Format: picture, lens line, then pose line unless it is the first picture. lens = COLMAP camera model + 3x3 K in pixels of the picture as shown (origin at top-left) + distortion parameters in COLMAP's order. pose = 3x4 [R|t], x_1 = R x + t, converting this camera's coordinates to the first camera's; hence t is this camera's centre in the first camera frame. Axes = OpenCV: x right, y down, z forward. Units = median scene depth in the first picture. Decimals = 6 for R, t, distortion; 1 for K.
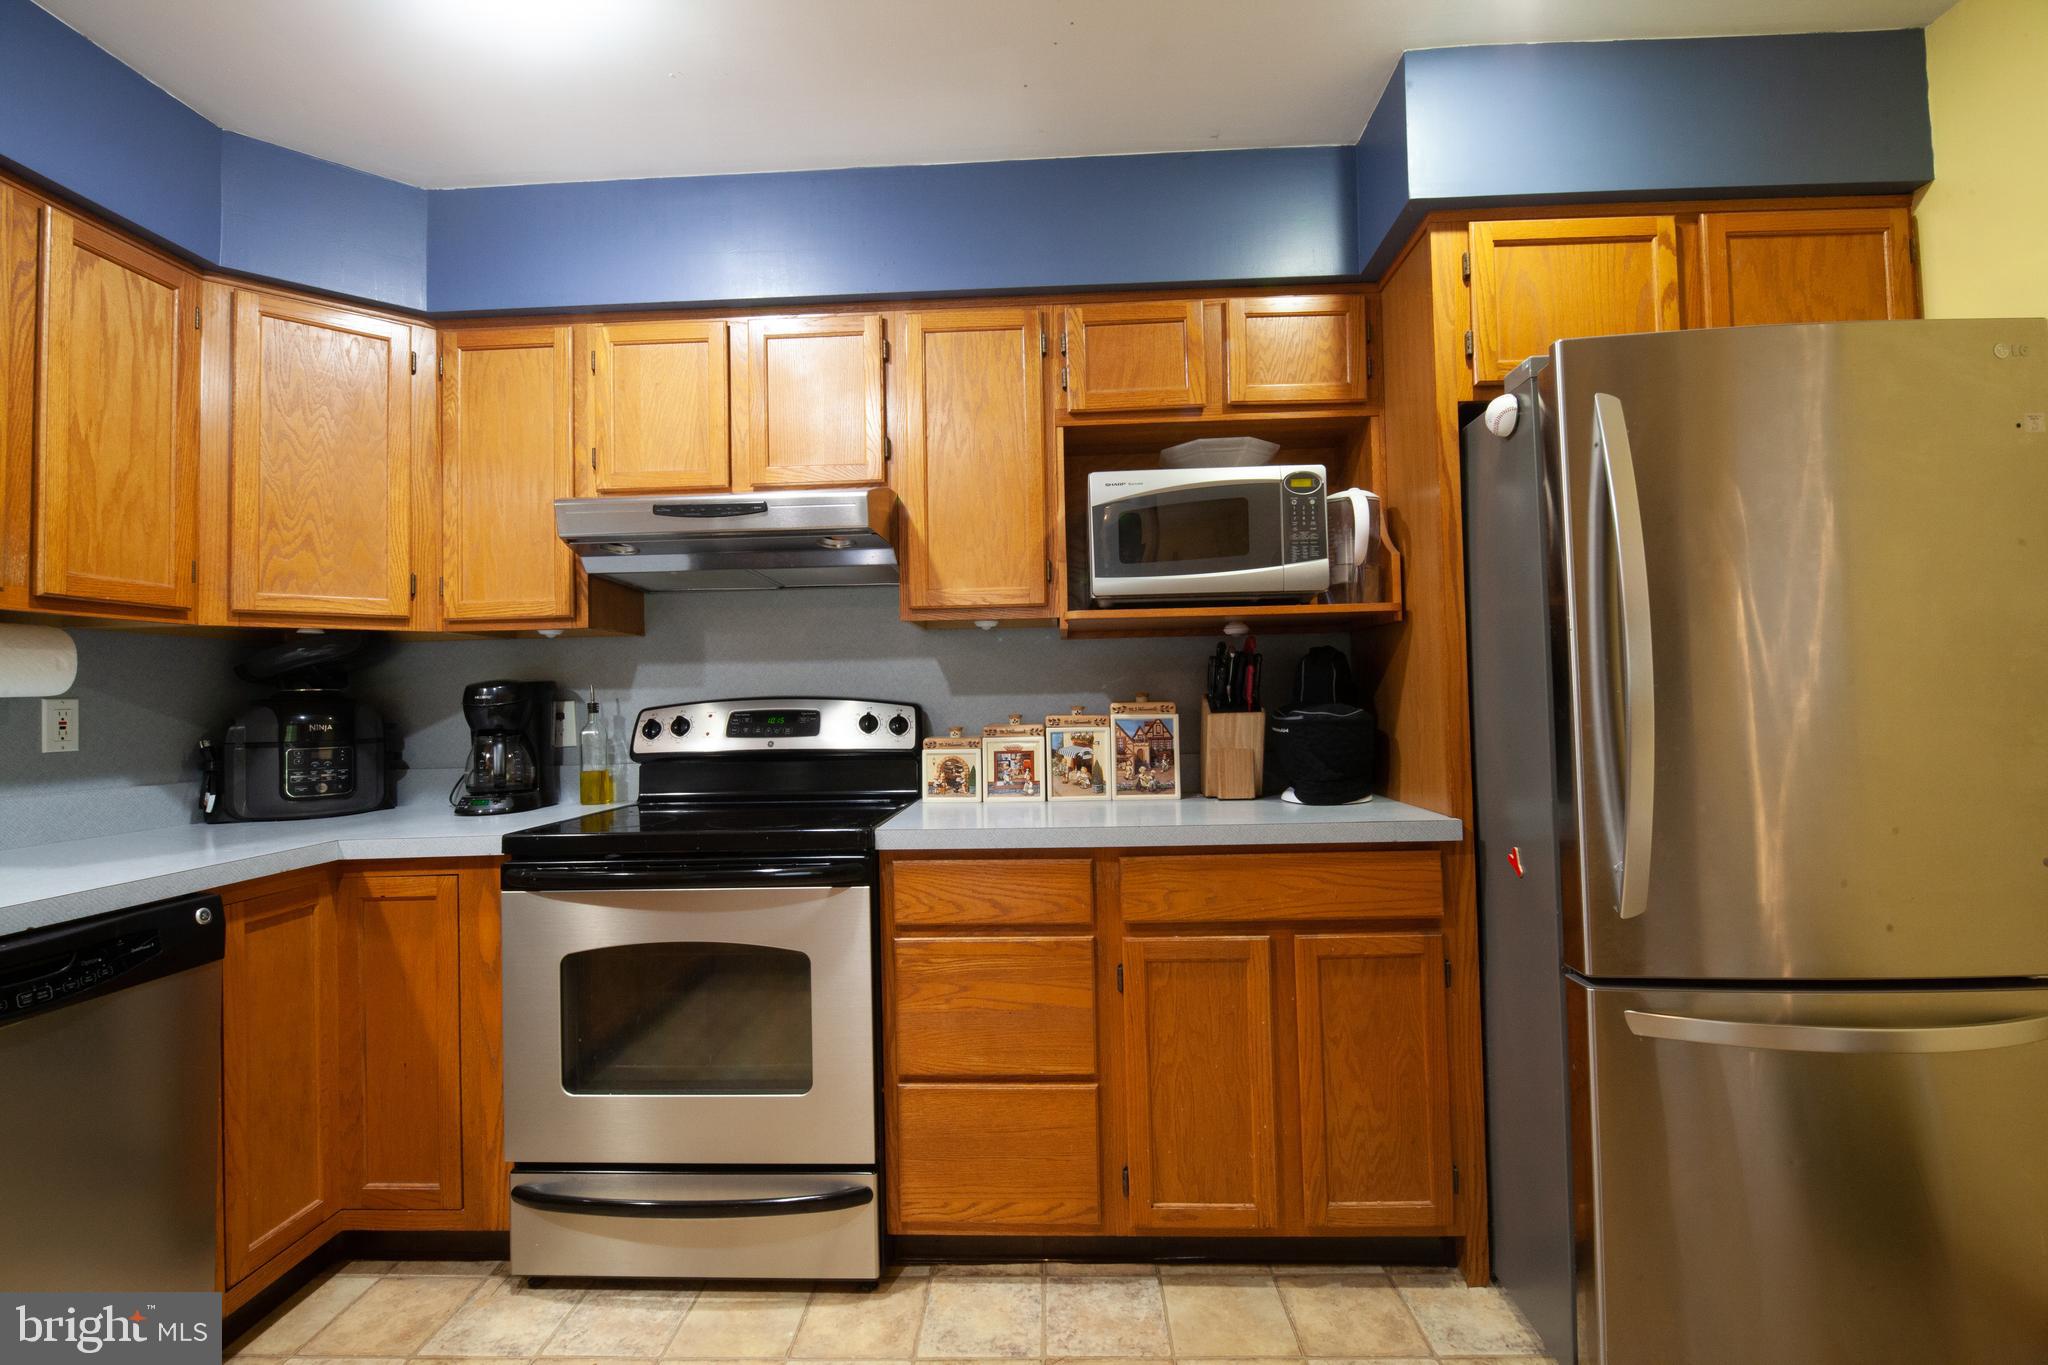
lens RADIAL K [[891.7, 0, 1023.4], [0, 891.7, 673.9], [0, 0, 1]] dist [-0.009168, -0.001276]
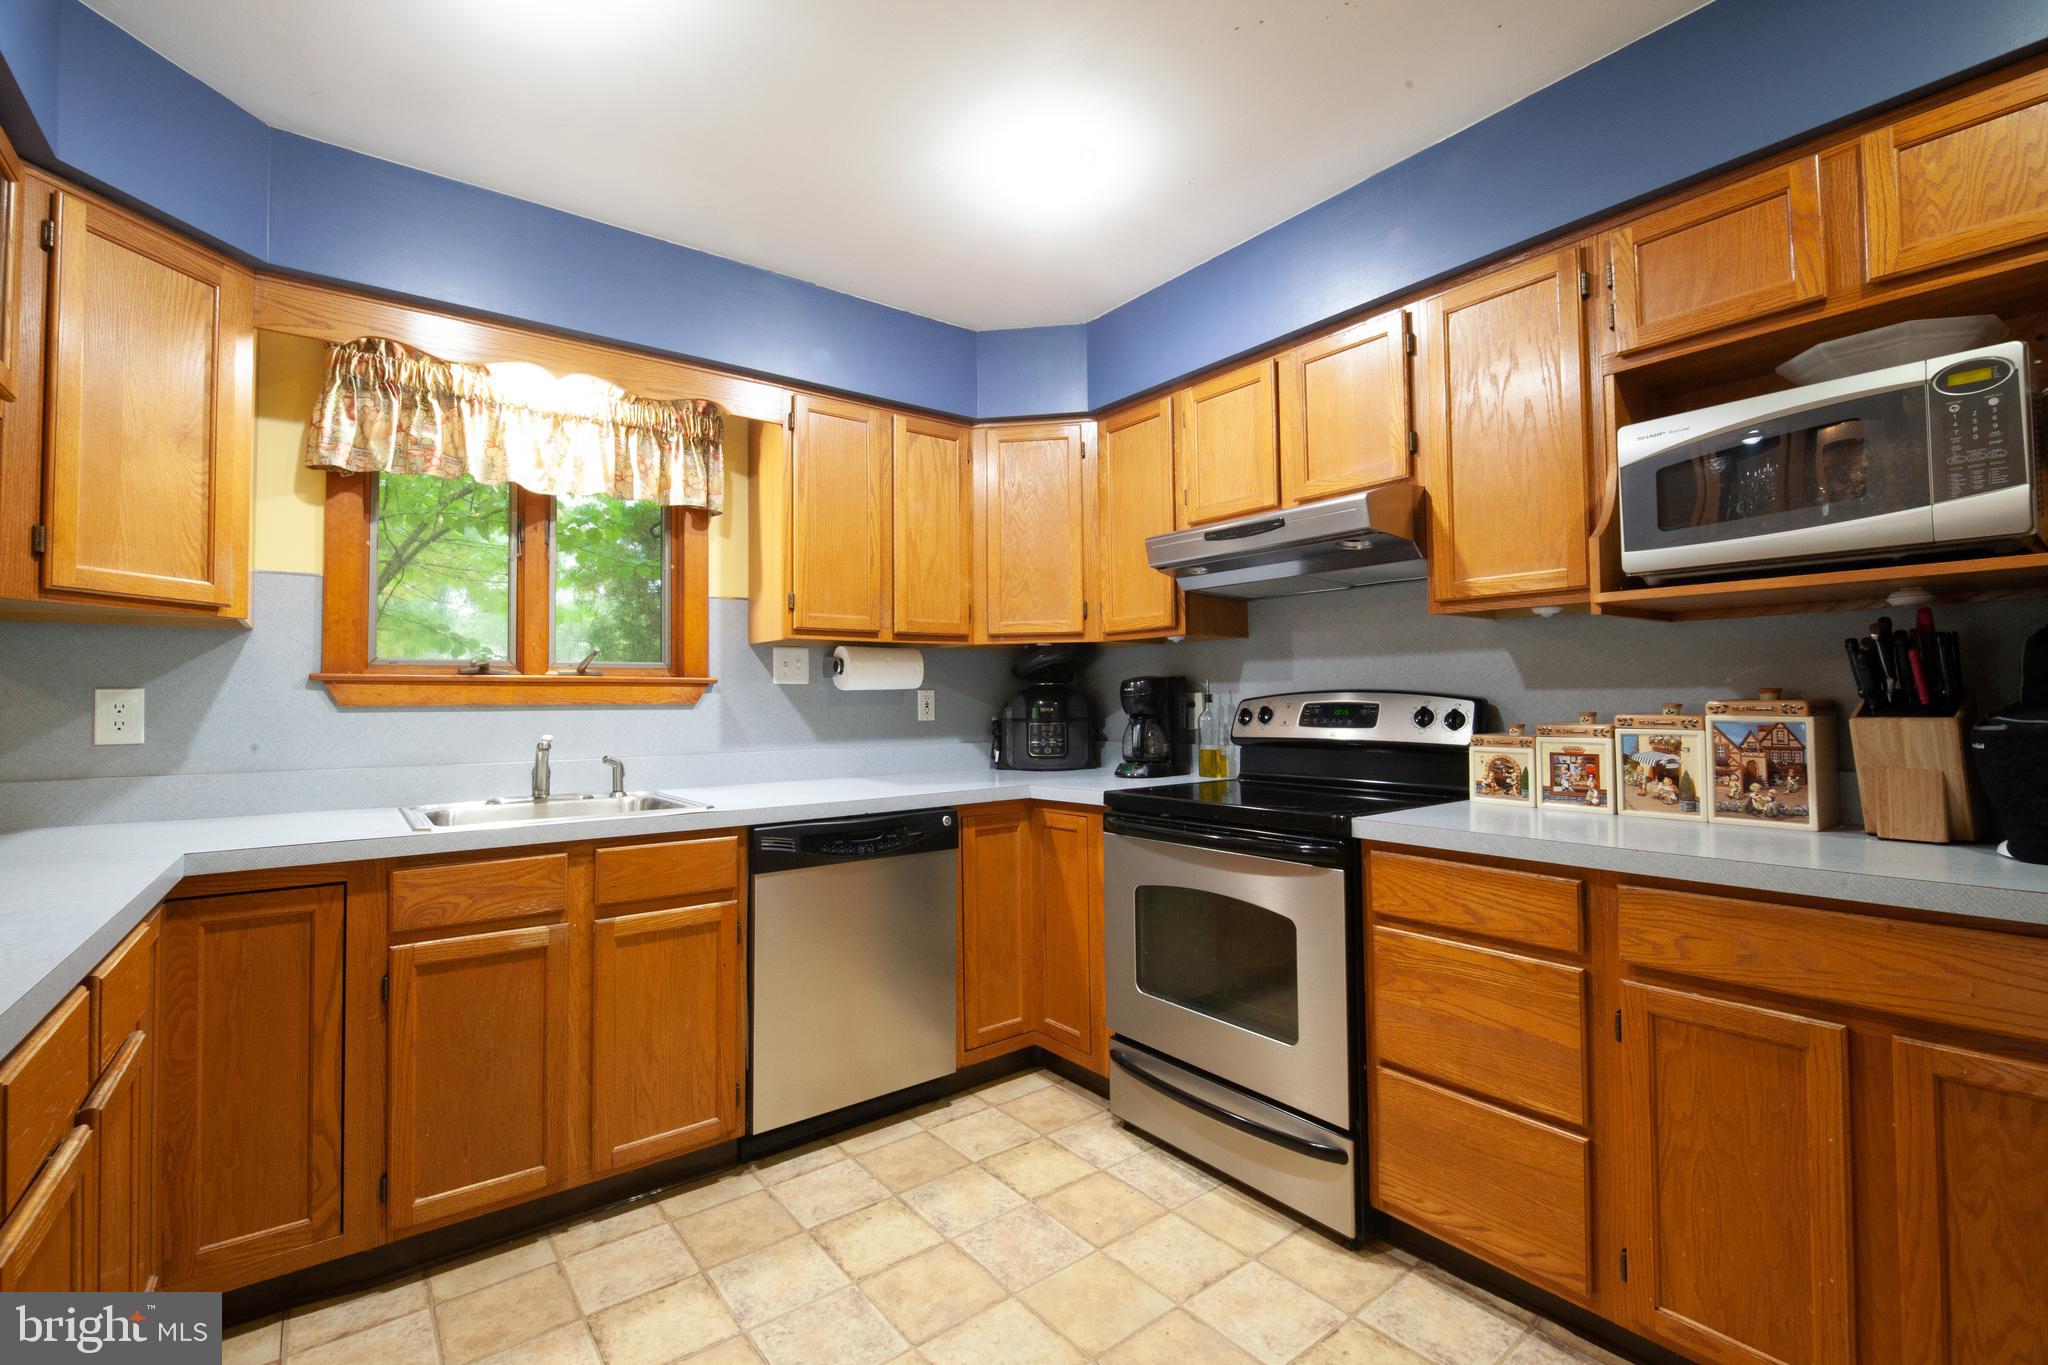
lens RADIAL K [[891.7, 0, 1023.4], [0, 891.7, 673.9], [0, 0, 1]] dist [-0.009168, -0.001276]
pose [[0.638845, -0.008066, -0.769293, 0.345685], [0.020811, 0.999760, 0.006800, -0.010216], [0.769054, -0.020353, 0.638860, 0.025321]]
